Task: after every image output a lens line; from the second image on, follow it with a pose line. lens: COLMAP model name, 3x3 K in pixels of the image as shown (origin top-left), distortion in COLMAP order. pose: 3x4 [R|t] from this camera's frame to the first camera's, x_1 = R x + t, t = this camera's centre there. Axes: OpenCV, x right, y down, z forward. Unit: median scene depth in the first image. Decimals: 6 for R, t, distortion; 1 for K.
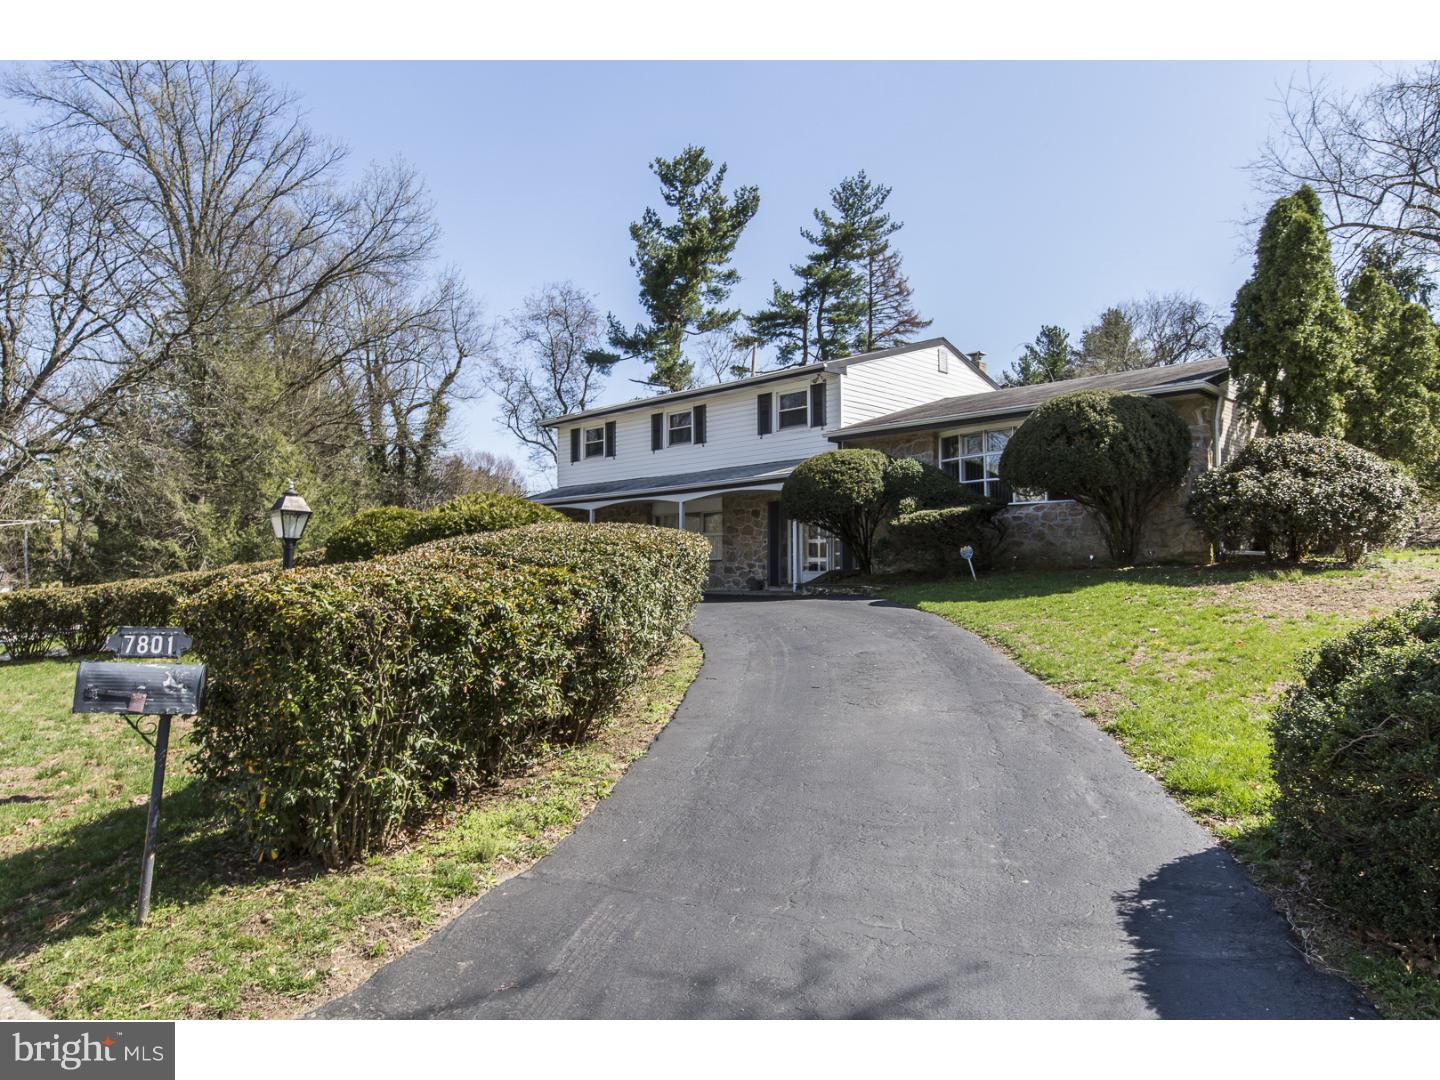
lens RADIAL K [[943.9, 0, 717.0], [0, 943.9, 529.0], [0, 0, 1]] dist [-0.023421, -0.000191]
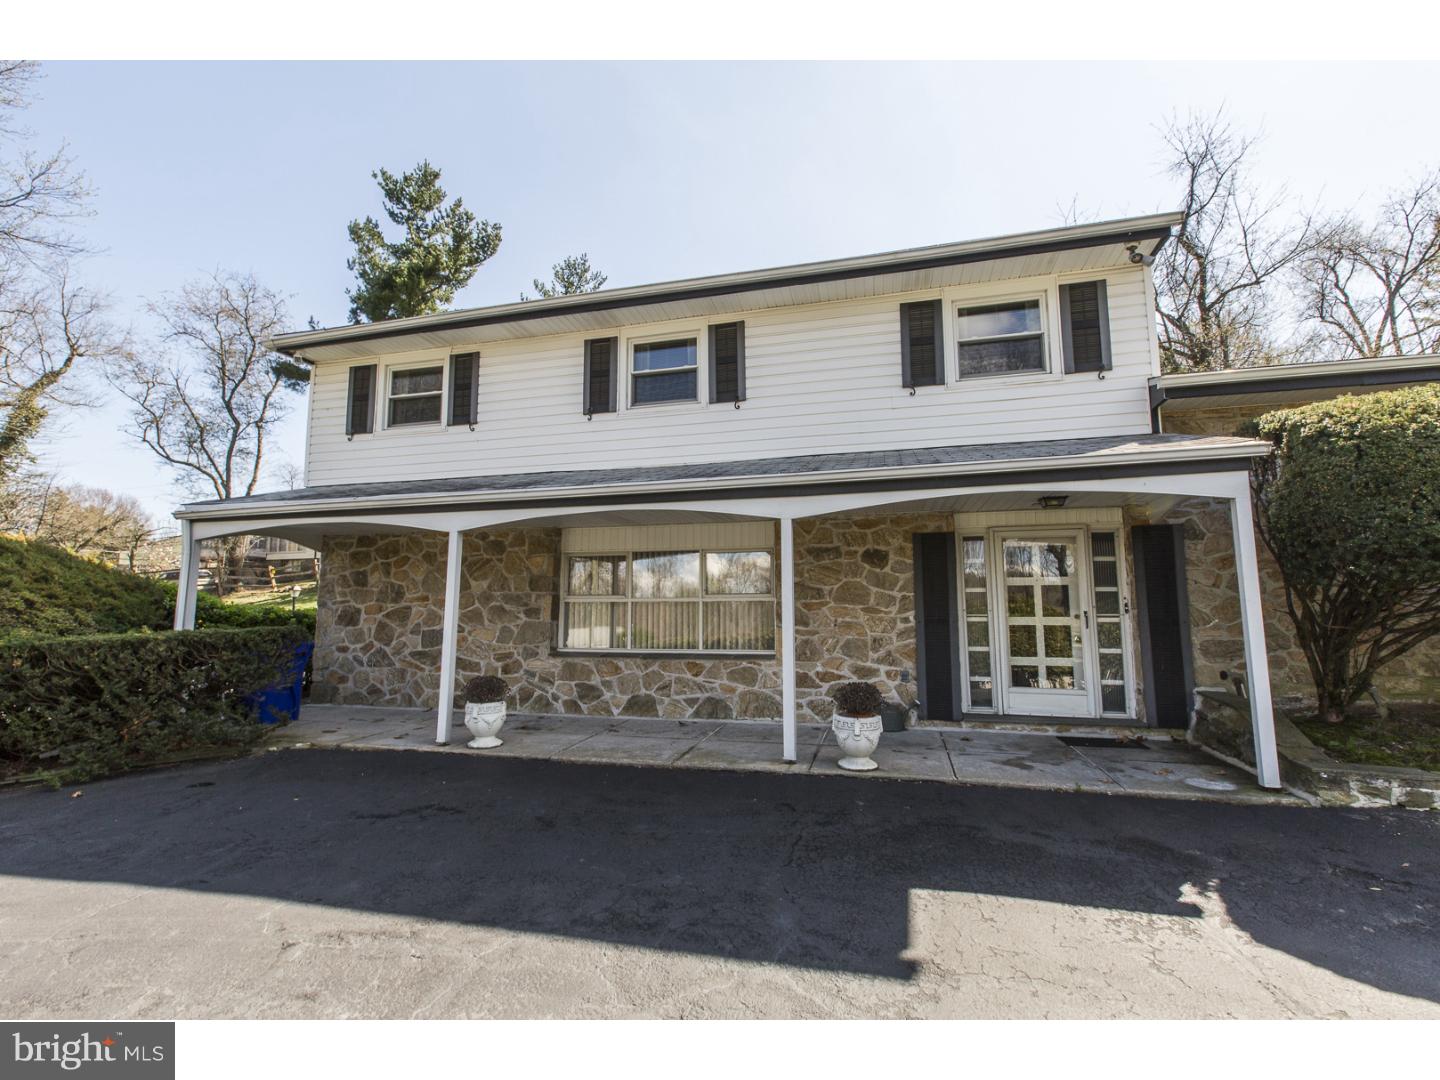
lens RADIAL K [[653.6, 0, 721.2], [0, 653.6, 539.7], [0, 0, 1]] dist [-0.003240, -0.000630]
pose [[0.864597, 0.059222, 0.498963, -0.073714], [-0.028109, 0.997176, -0.069648, -0.000334], [-0.501679, 0.046192, 0.863820, 0.302983]]
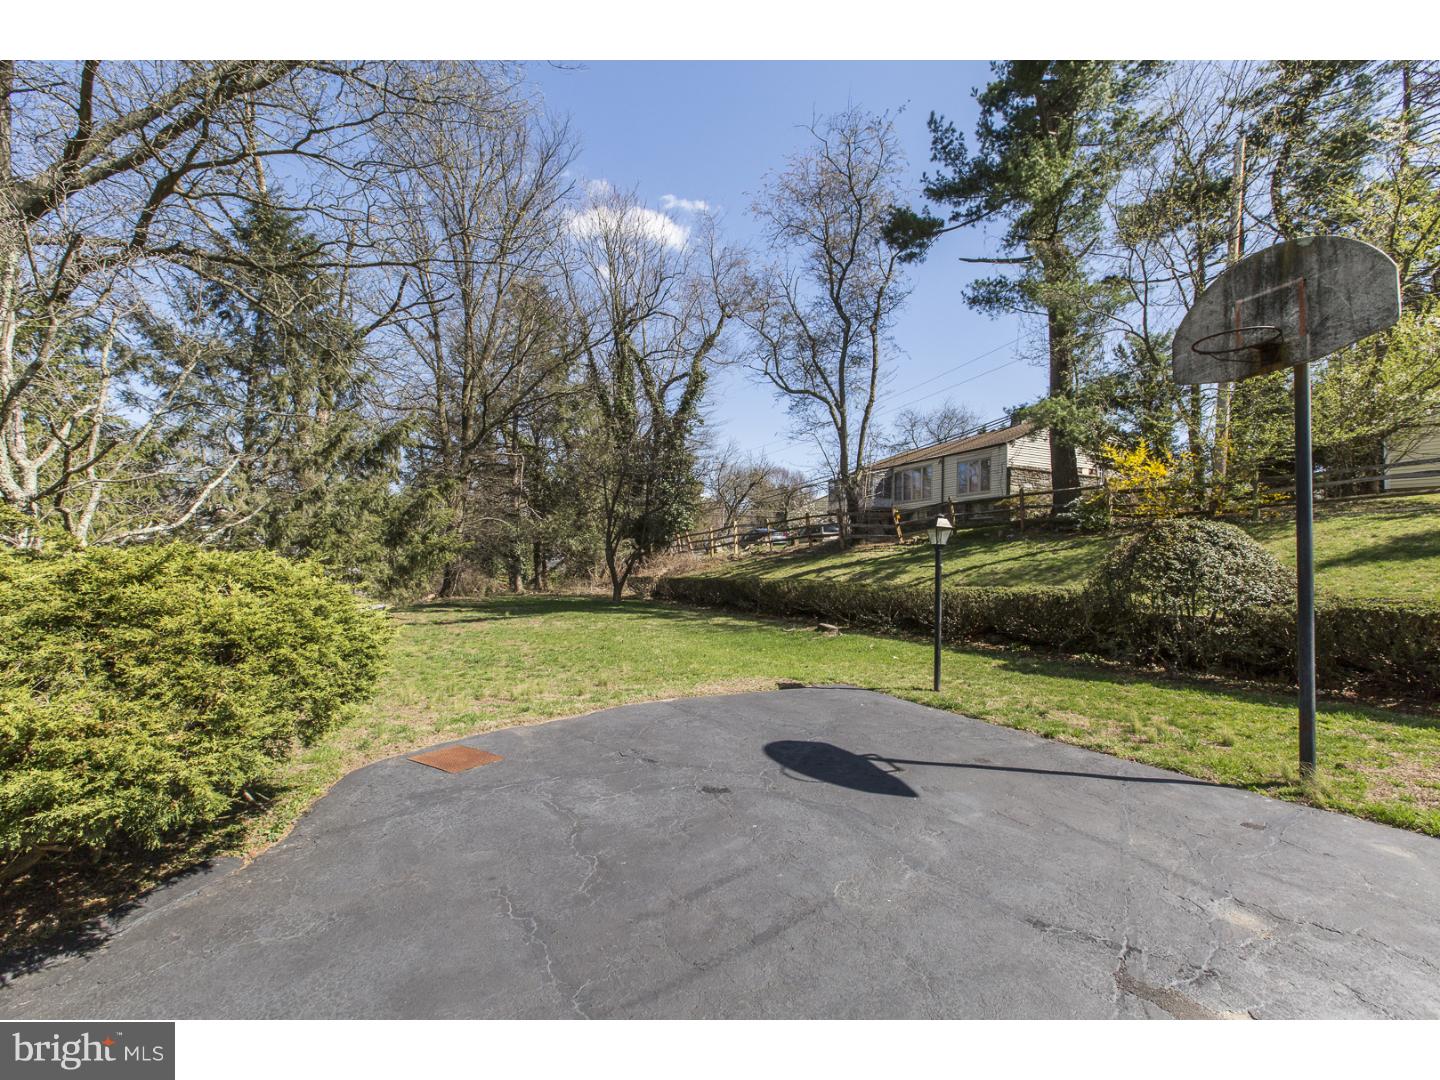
lens RADIAL K [[653.6, 0, 712.8], [0, 653.6, 535.3], [0, 0, 1]] dist [-0.003240, -0.000630]
pose [[0.933910, 0.015677, -0.357163, -0.087872], [-0.012997, 0.999866, 0.009903, 0.007800], [0.357271, -0.004606, 0.933990, 0.567260]]
